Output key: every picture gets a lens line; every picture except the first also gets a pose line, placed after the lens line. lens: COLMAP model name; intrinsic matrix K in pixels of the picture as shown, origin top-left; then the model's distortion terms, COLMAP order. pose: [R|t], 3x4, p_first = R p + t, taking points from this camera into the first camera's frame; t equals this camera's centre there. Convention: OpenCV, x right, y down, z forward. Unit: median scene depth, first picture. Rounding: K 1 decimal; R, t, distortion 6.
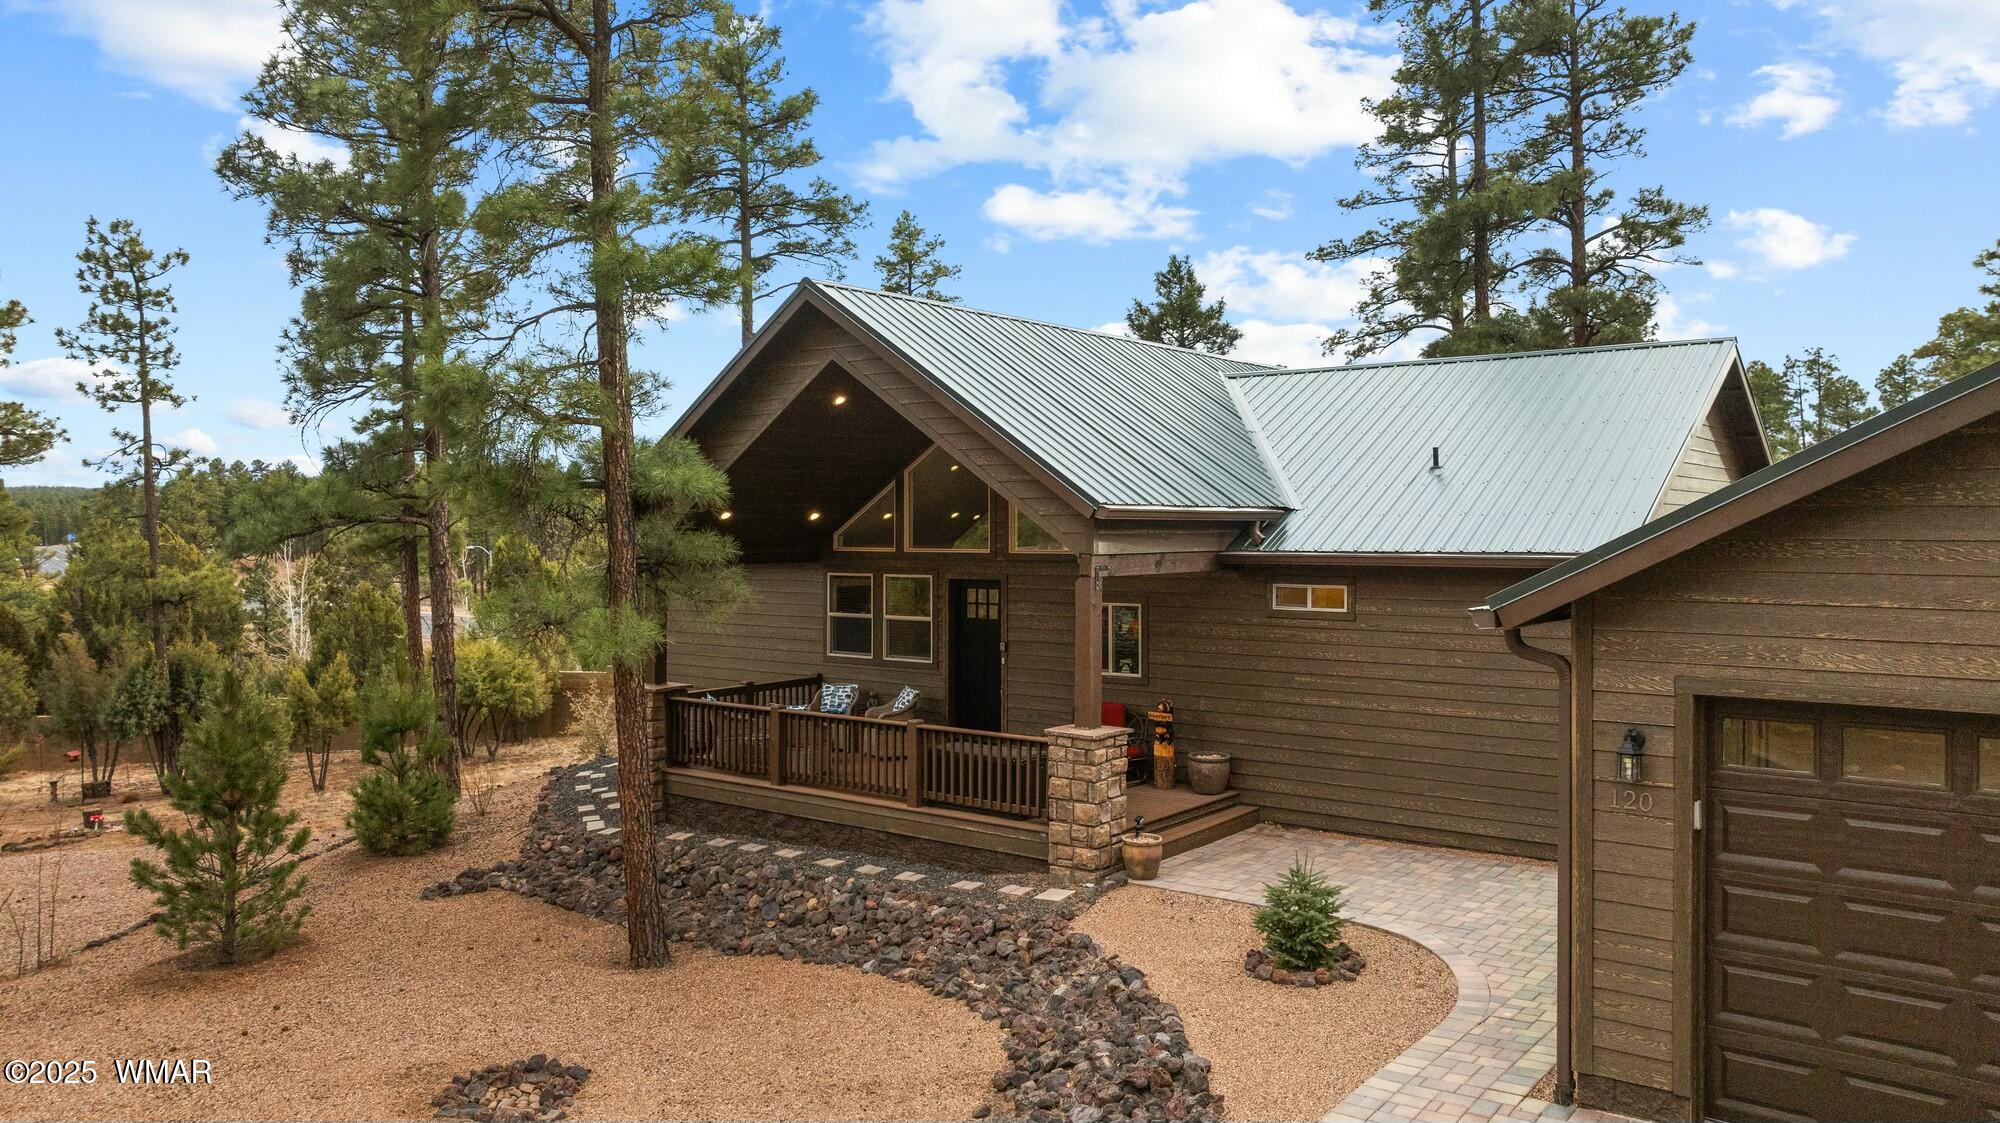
lens RADIAL K [[1395.4, 0, 1004.0], [0, 1395.4, 525.7], [0, 0, 1]] dist [-0.029675, 0.001238]
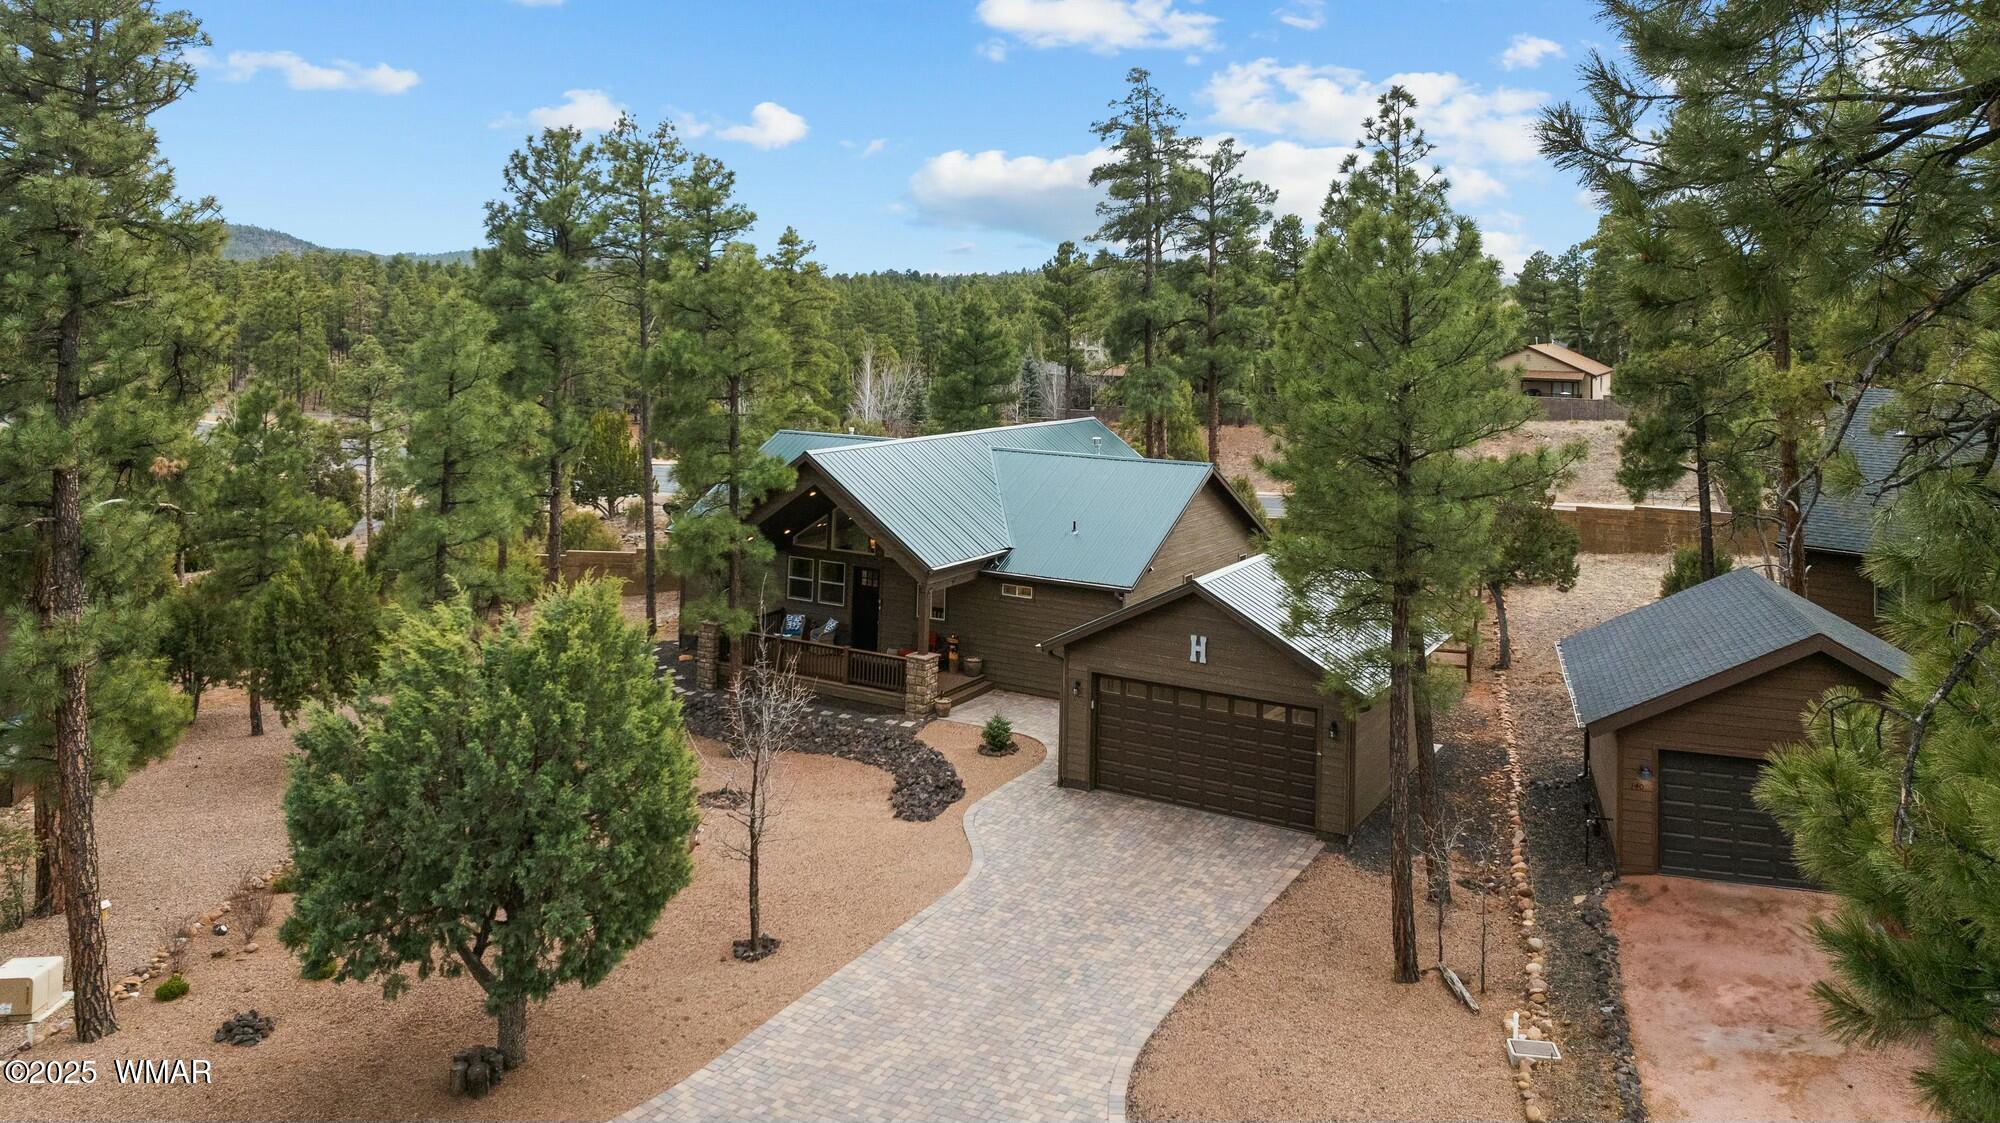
lens RADIAL K [[1449.5, 0, 1009.2], [0, 1449.5, 184.3], [0, 0, 1]] dist [-0.028298, 0.006539]
pose [[0.990032, 0.035319, 0.136343, -0.159453], [-0.024015, 0.996203, -0.083680, -0.454670], [-0.138780, 0.079572, 0.987121, -1.549980]]
